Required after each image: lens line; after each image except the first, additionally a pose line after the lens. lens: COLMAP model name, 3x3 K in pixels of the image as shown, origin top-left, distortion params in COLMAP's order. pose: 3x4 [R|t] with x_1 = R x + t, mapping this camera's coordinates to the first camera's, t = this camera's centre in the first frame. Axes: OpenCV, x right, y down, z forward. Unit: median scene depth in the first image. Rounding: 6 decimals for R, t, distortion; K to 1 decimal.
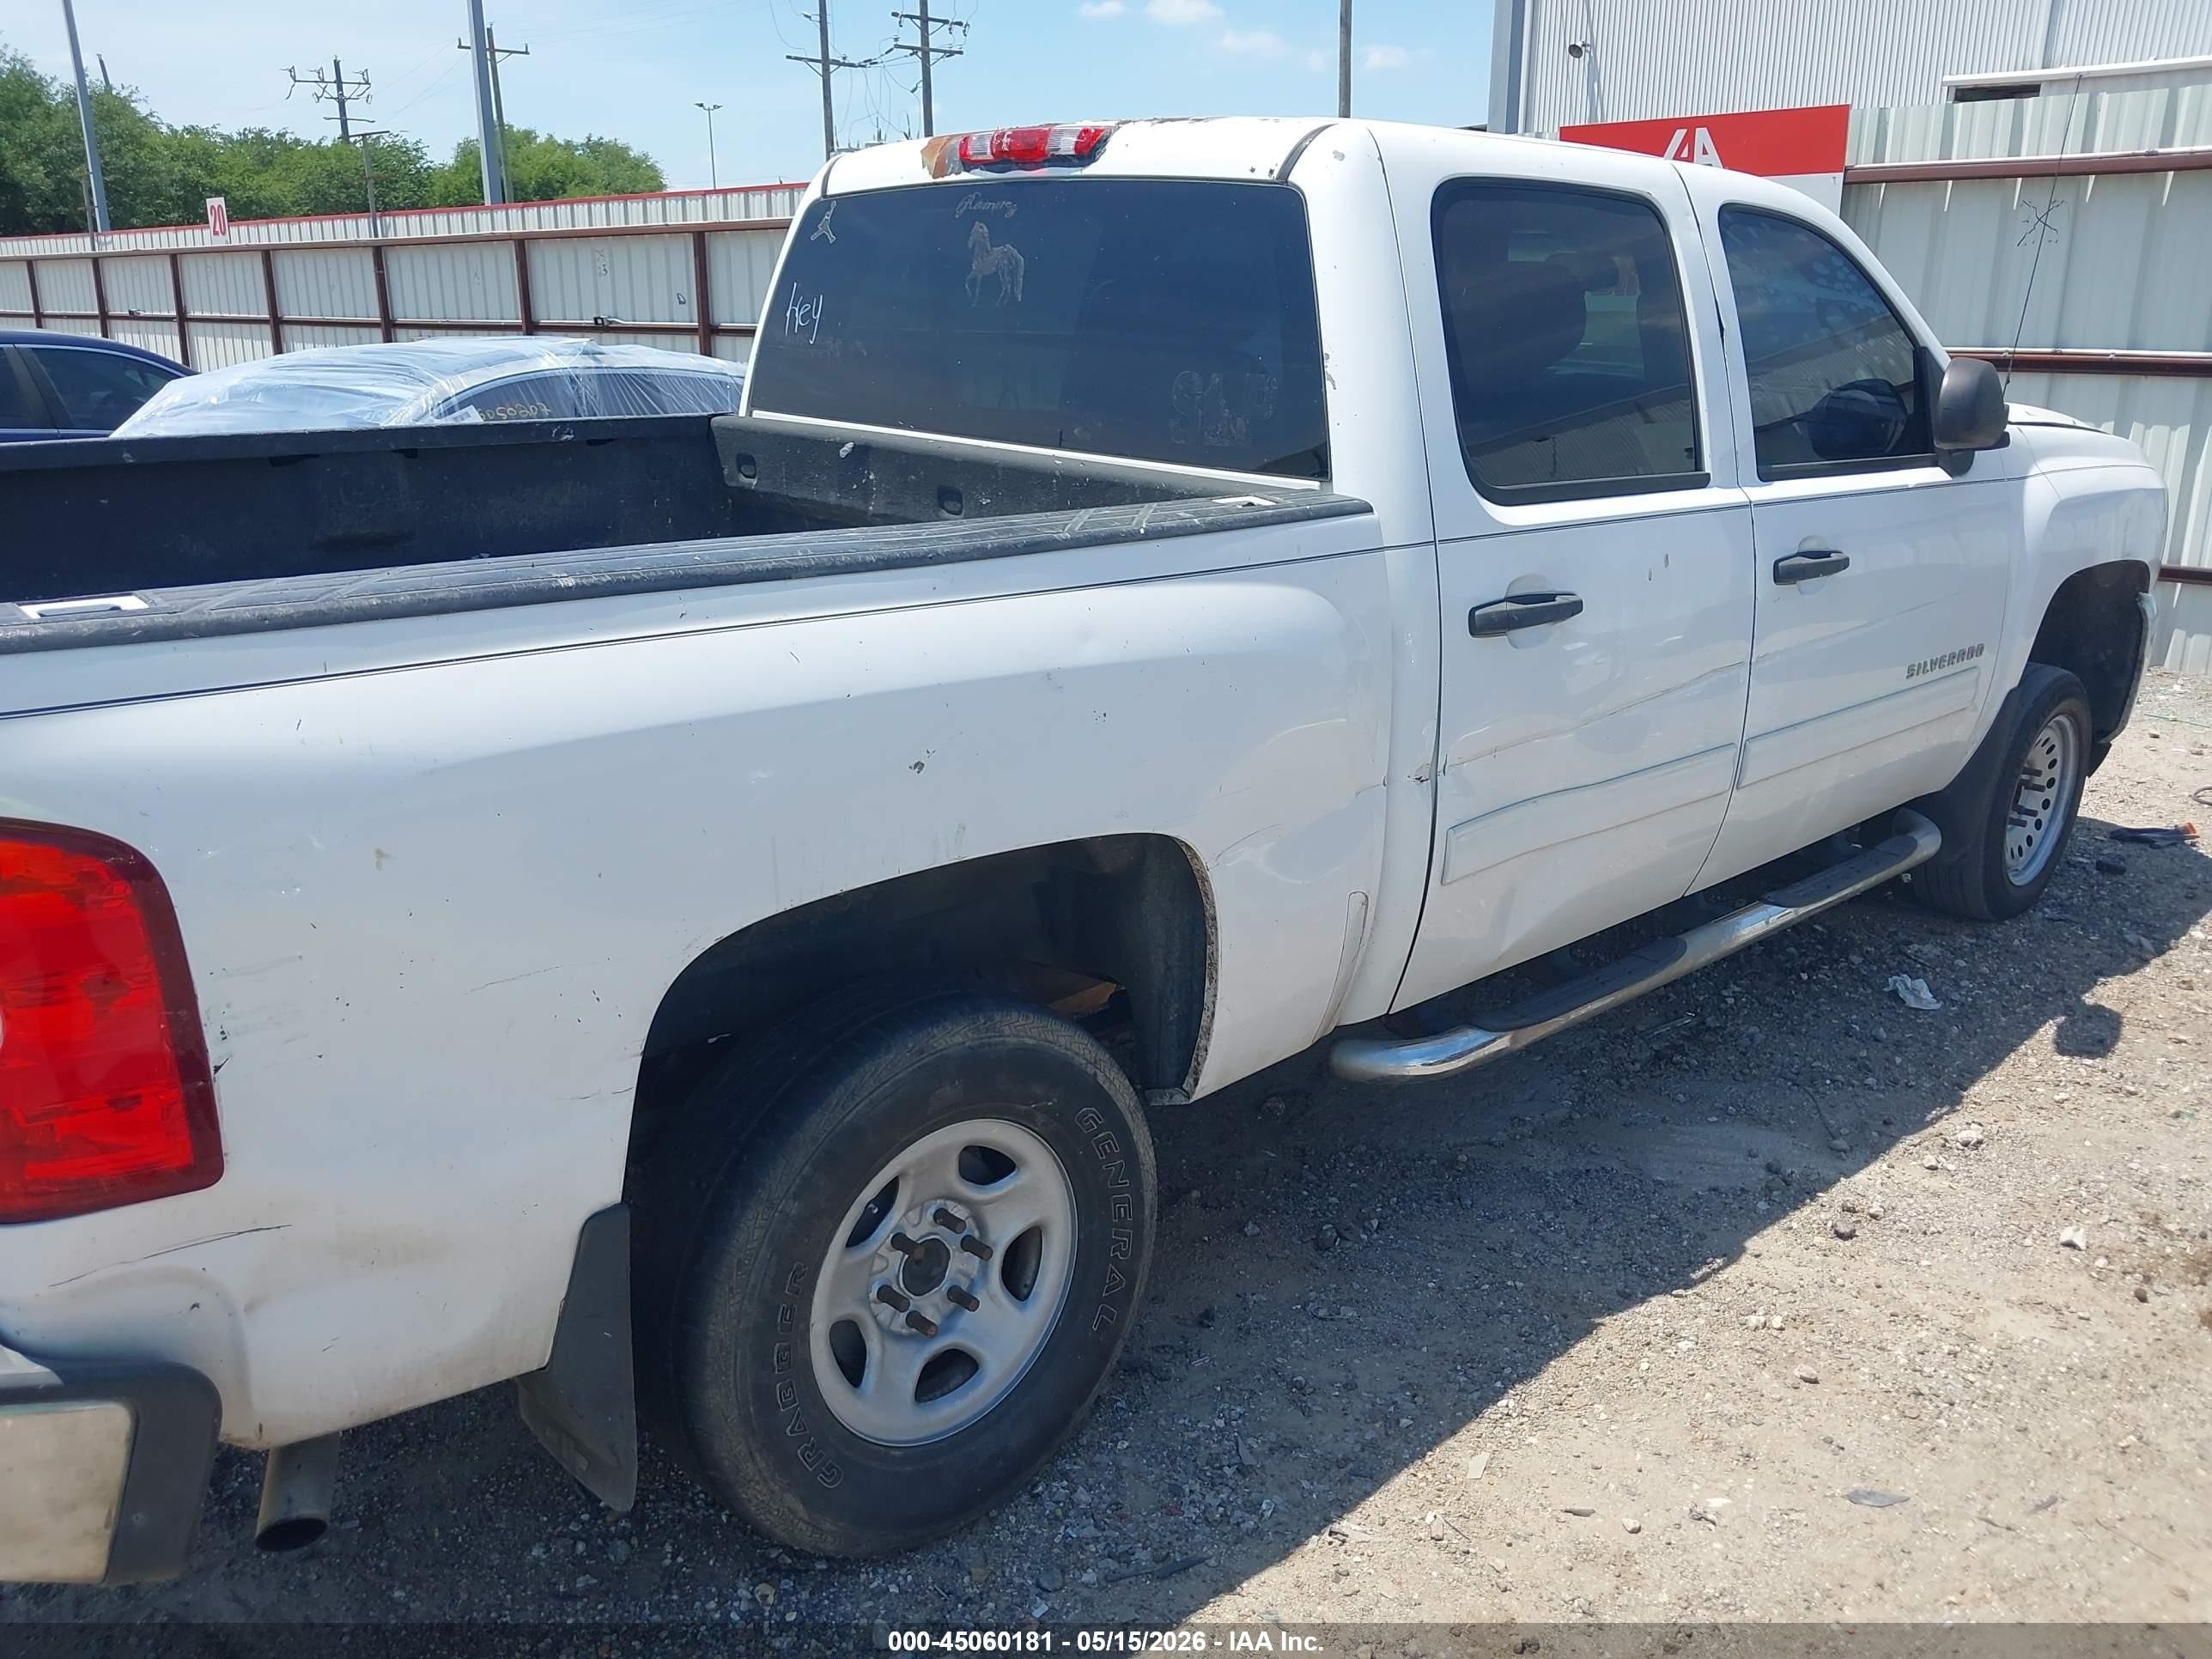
lens RADIAL K [[1753.1, 0, 1129.1], [0, 1753.1, 851.2], [0, 0, 1]] dist [-0.006896, -0.001202]
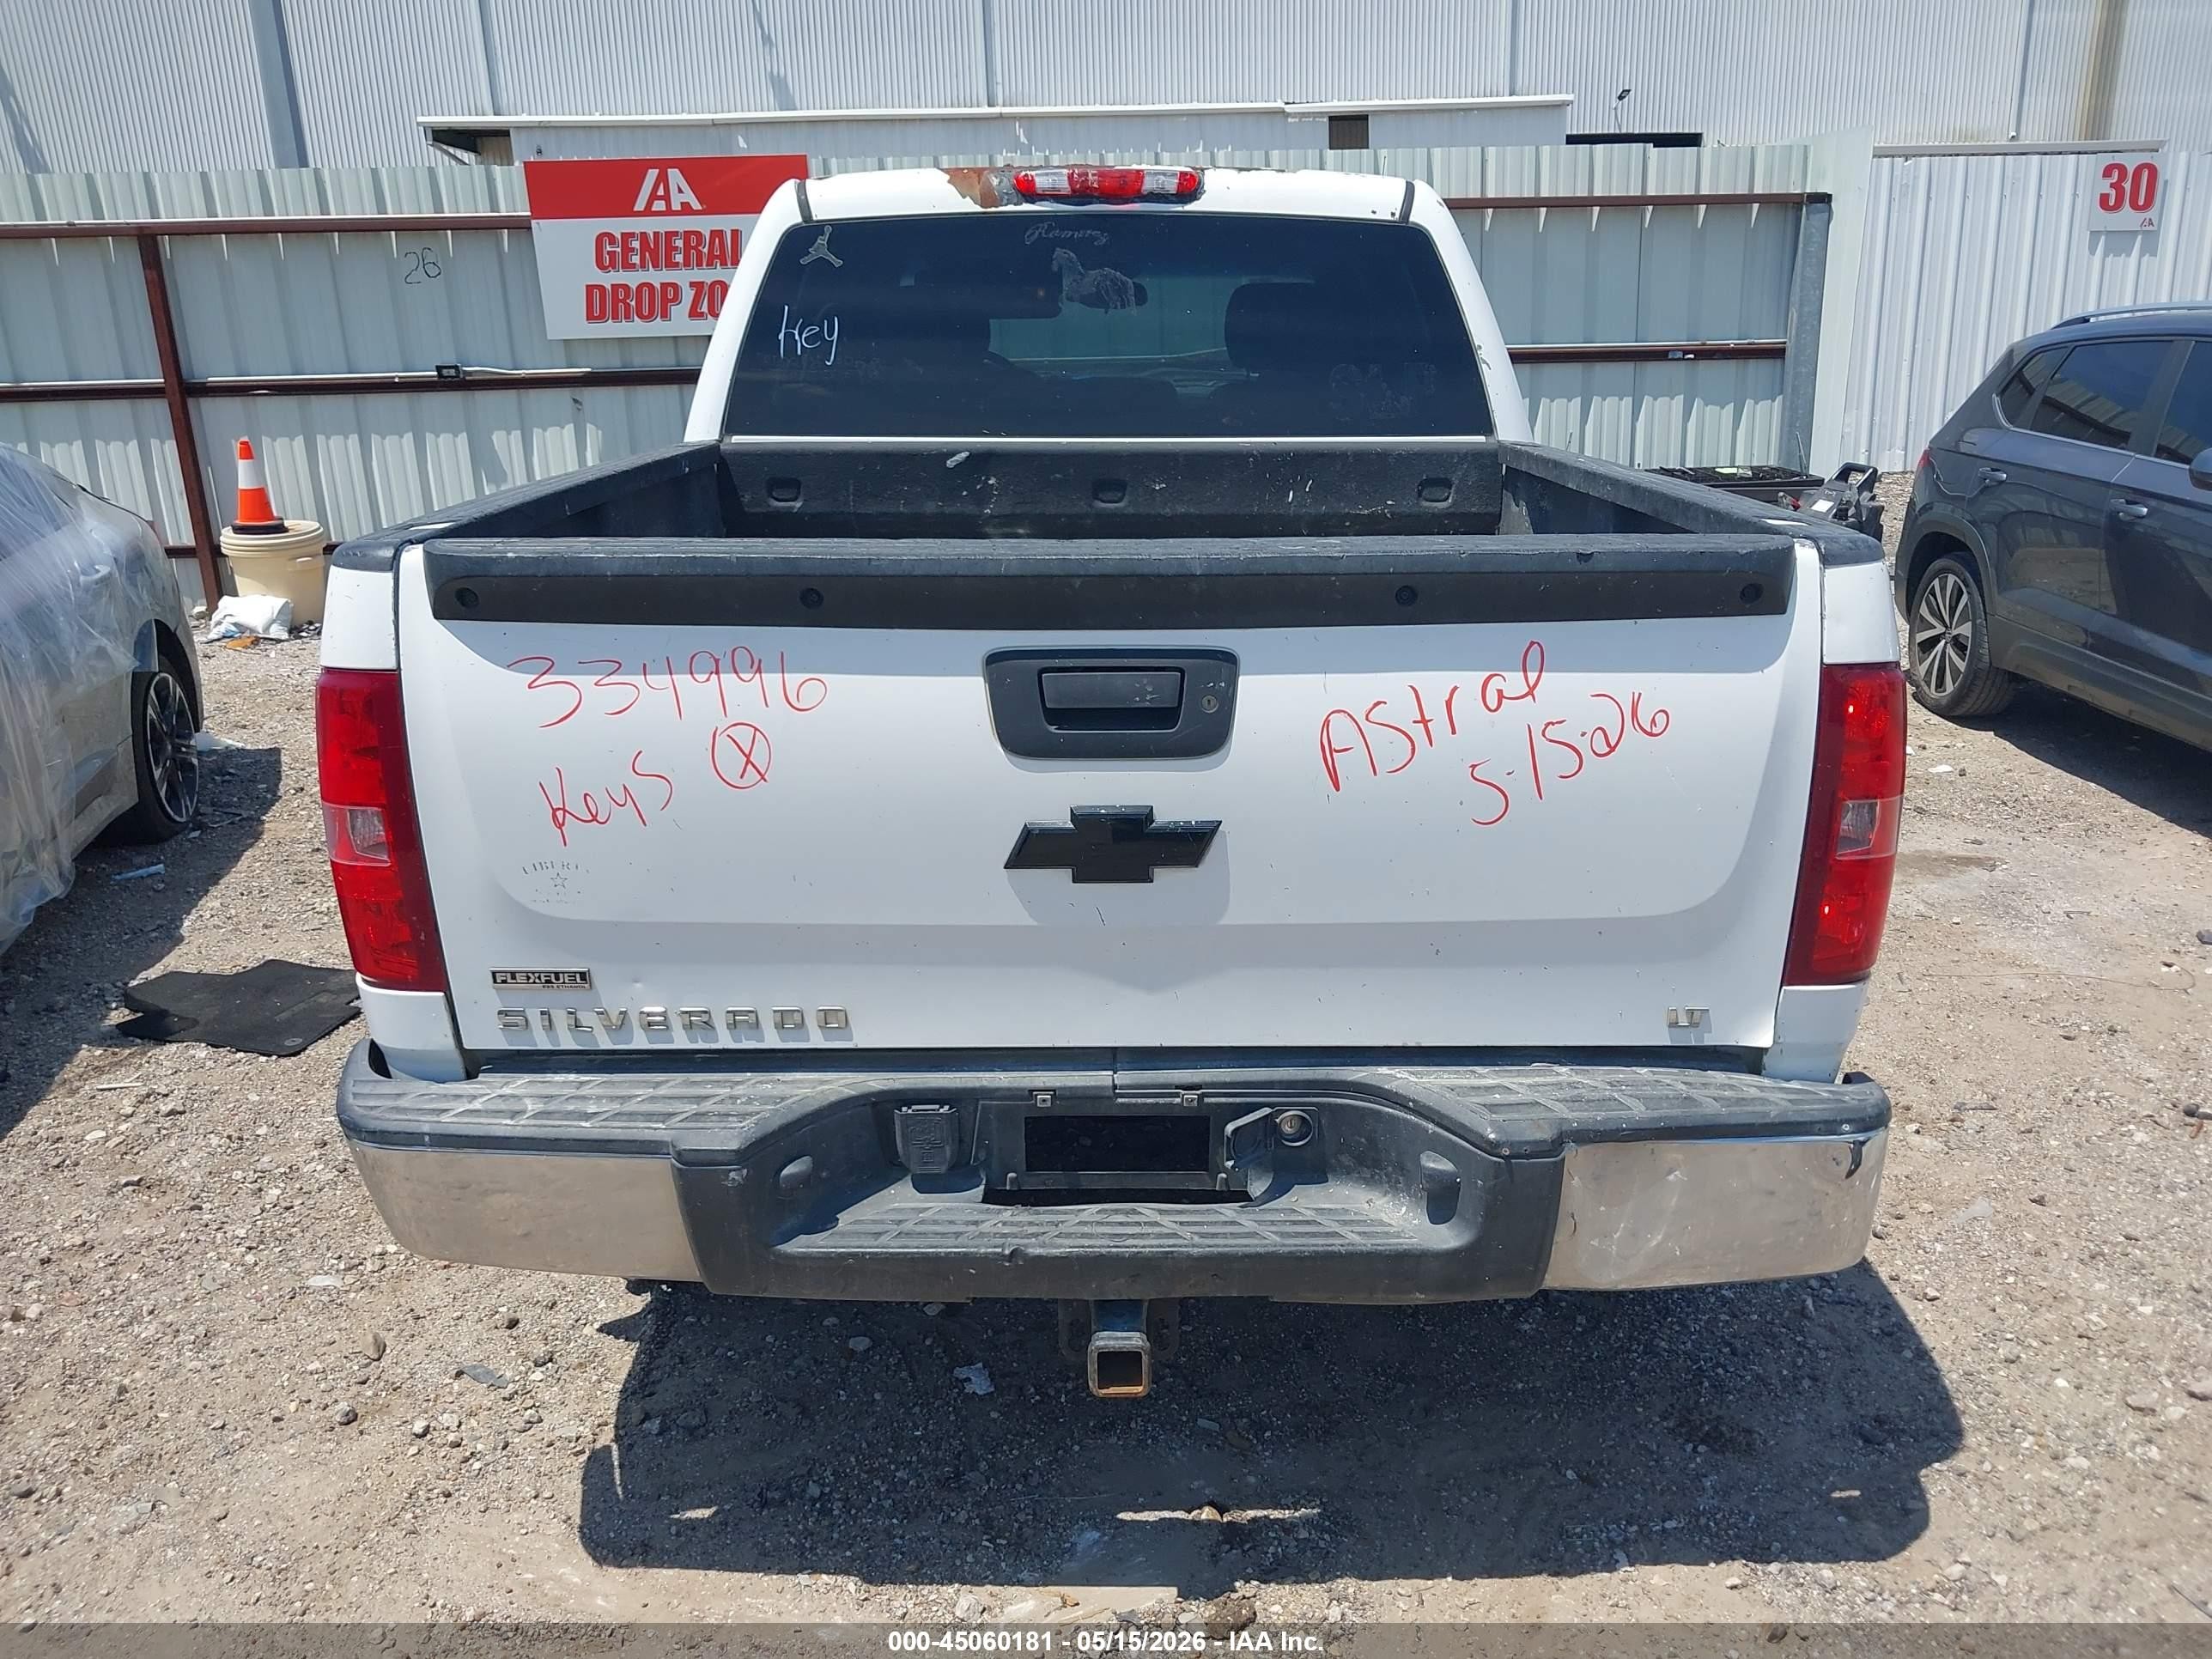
lens RADIAL K [[1768.0, 0, 1103.1], [0, 1768.0, 837.1], [0, 0, 1]] dist [0.020156, -0.040889]
pose [[0.686931, -0.220510, 0.692460, -0.937987], [0.240848, 0.968082, 0.069355, -0.061593], [-0.685652, 0.119135, 0.718114, 0.199365]]
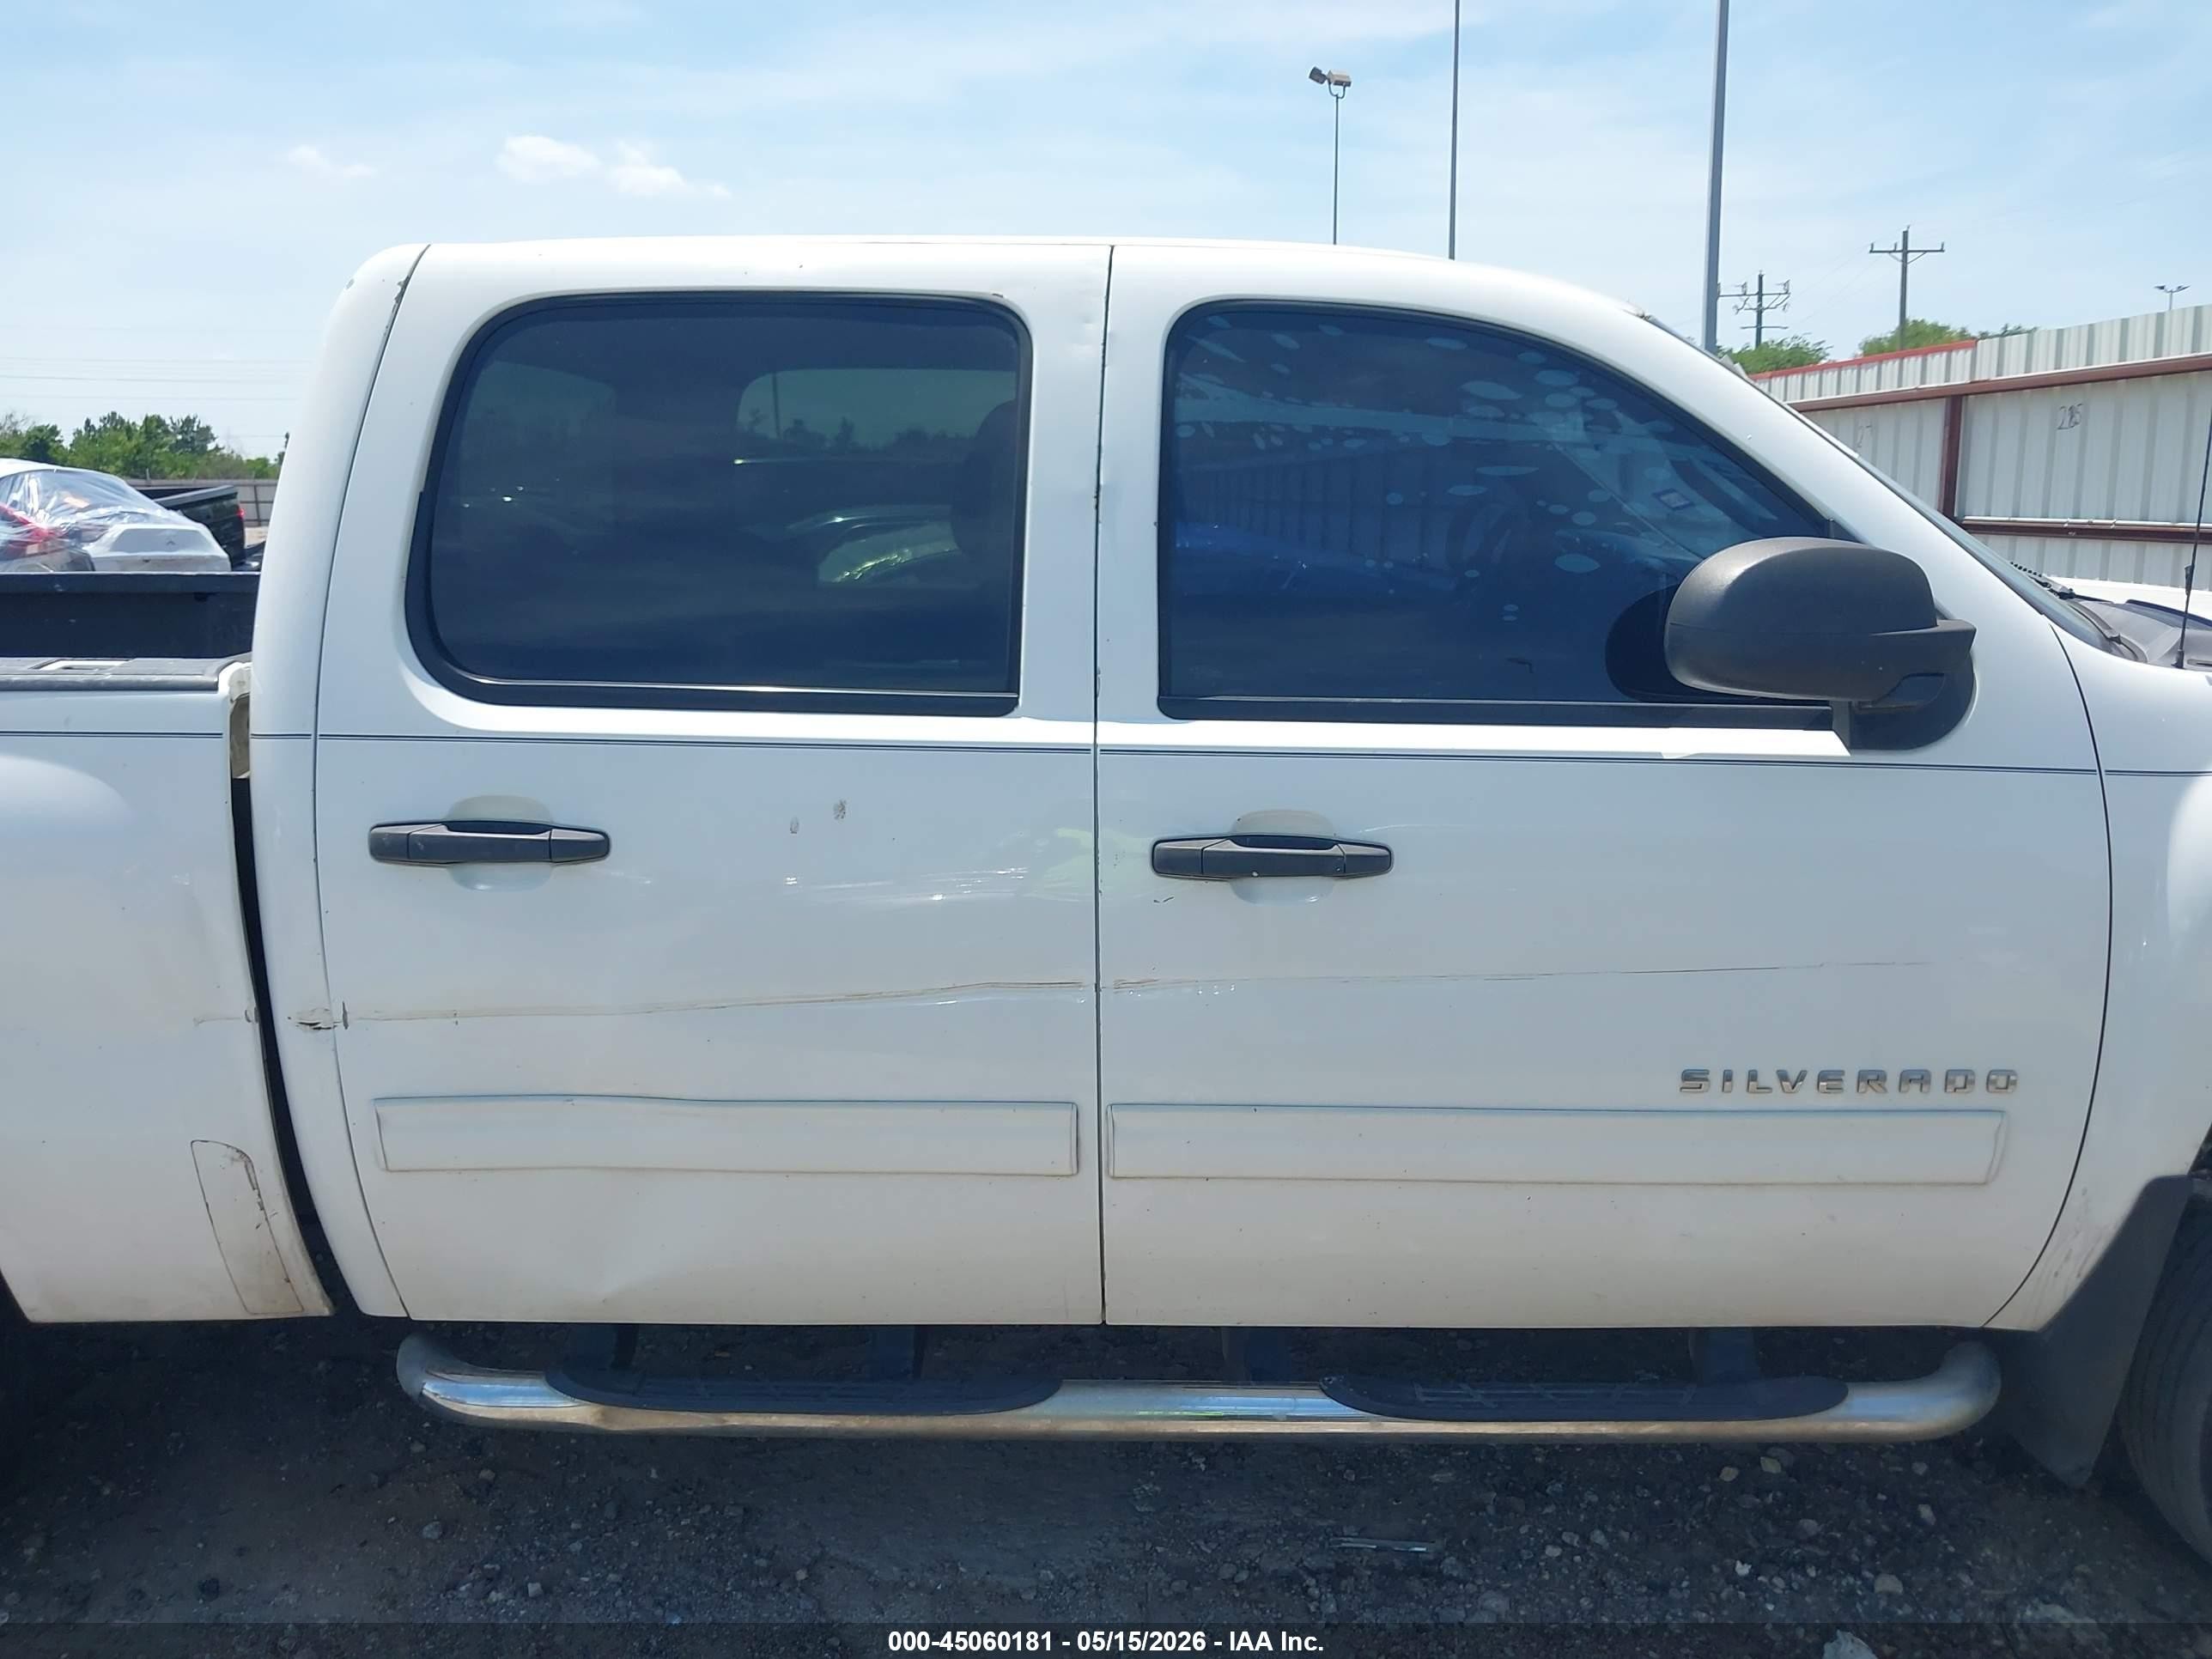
lens RADIAL K [[1753.1, 0, 1117.7], [0, 1753.1, 854.3], [0, 0, 1]] dist [-0.006896, -0.001202]
pose [[0.728878, 0.134895, -0.671223, 0.808191], [-0.203304, 0.978820, -0.024054, -0.145661], [0.653762, 0.153995, 0.740865, 0.531035]]
